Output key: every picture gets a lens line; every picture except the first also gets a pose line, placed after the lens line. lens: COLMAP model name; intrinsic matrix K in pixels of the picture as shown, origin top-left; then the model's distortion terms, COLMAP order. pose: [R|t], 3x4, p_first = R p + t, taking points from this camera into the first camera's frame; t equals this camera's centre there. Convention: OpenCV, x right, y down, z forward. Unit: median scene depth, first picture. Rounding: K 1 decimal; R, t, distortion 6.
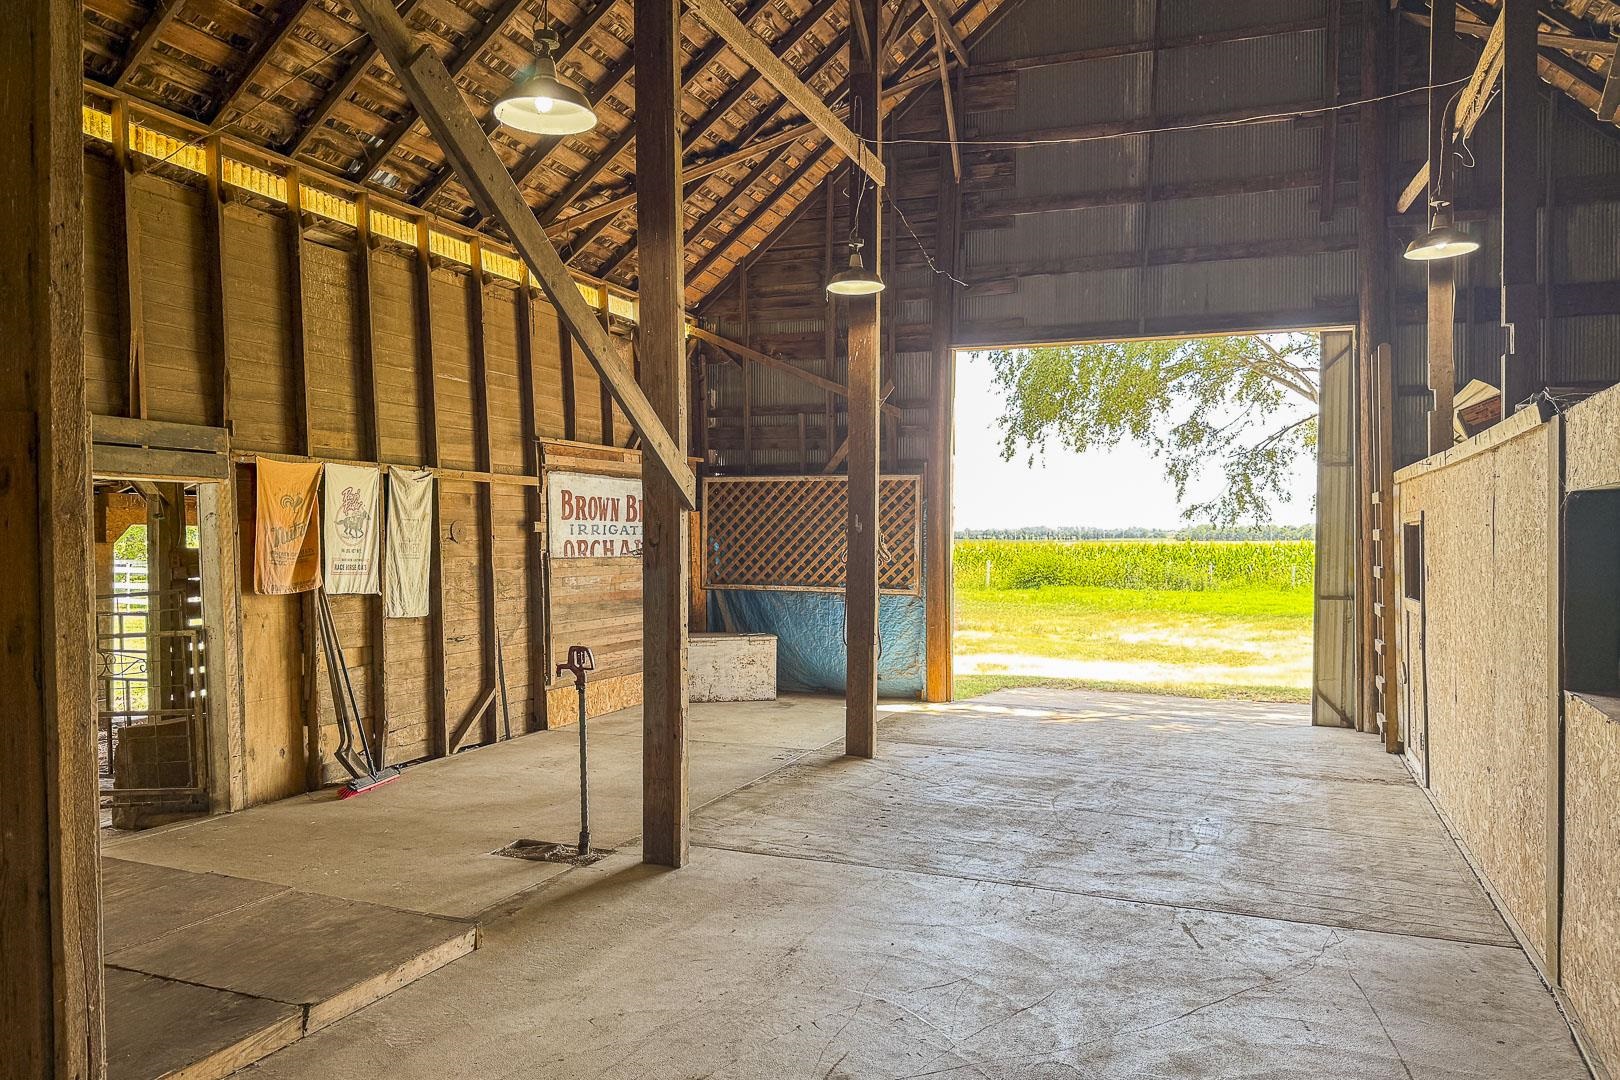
lens RADIAL K [[1114.1, 0, 810.0], [0, 1114.1, 540.0], [0, 0, 1]] dist [0.000036, -0.000507]
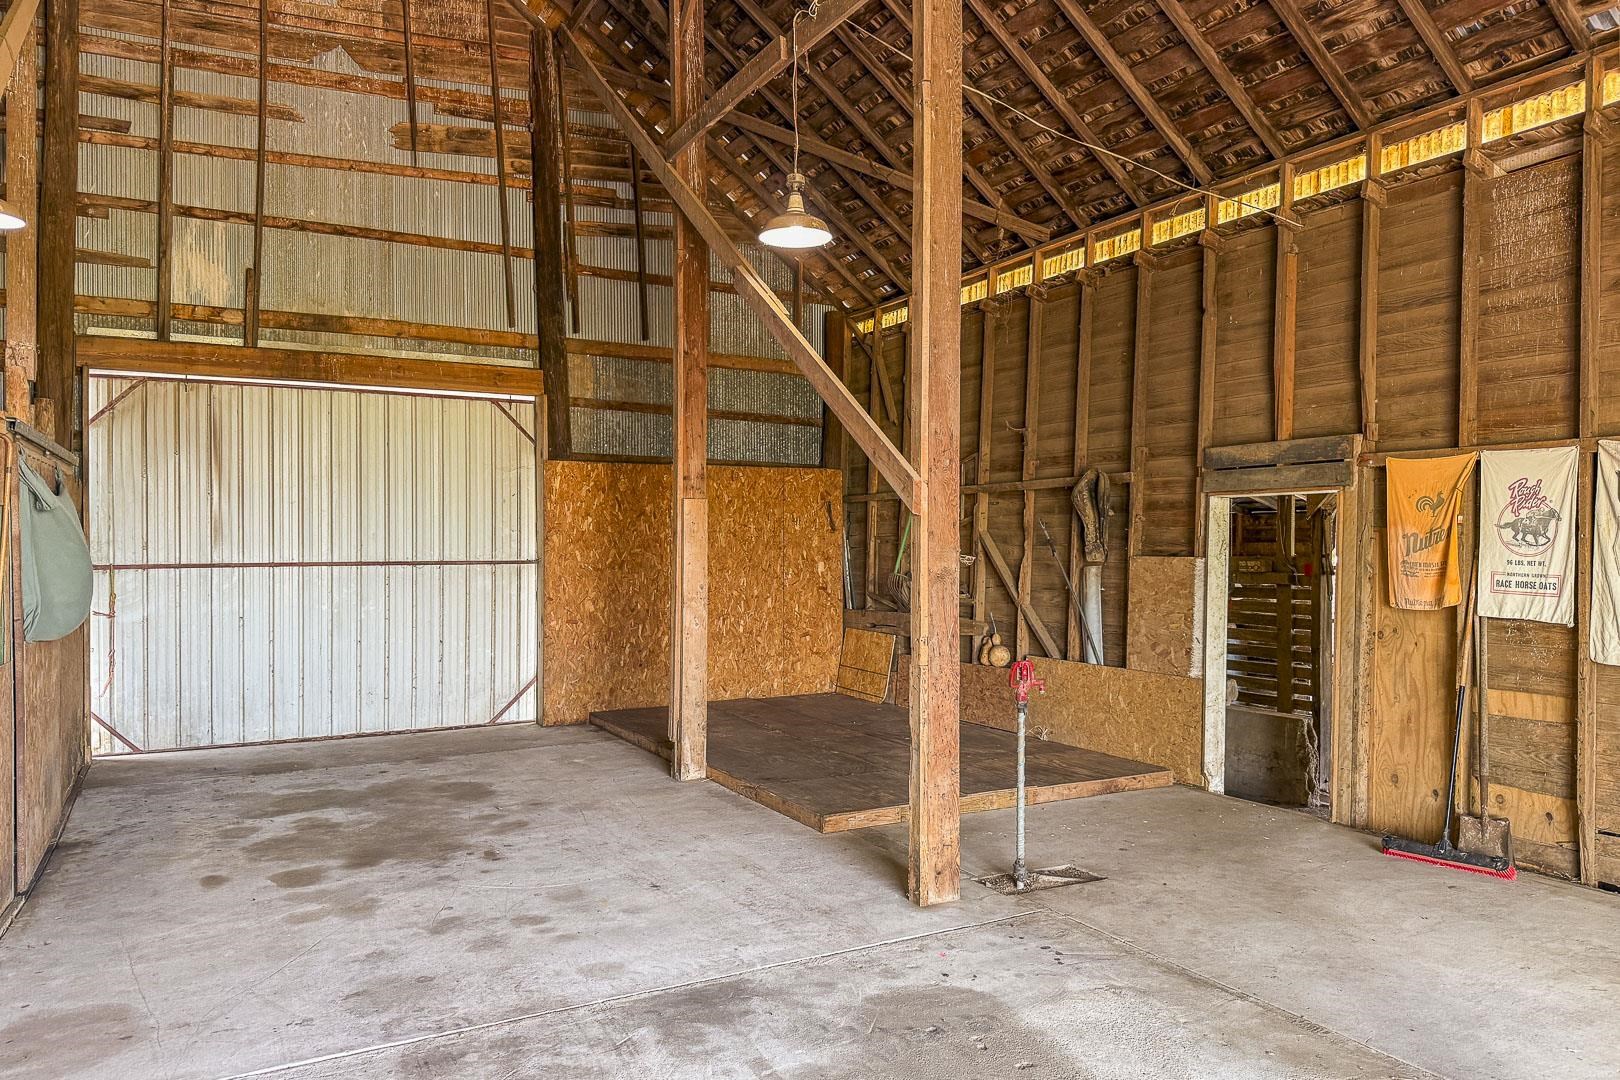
lens RADIAL K [[1114.1, 0, 810.0], [0, 1114.1, 540.0], [0, 0, 1]] dist [0.000036, -0.000507]
pose [[-0.644043, -0.008624, -0.764941, 0.502624], [-0.006686, 0.999962, -0.005644, 0.001796], [0.764960, 0.001480, -0.644076, 1.197037]]
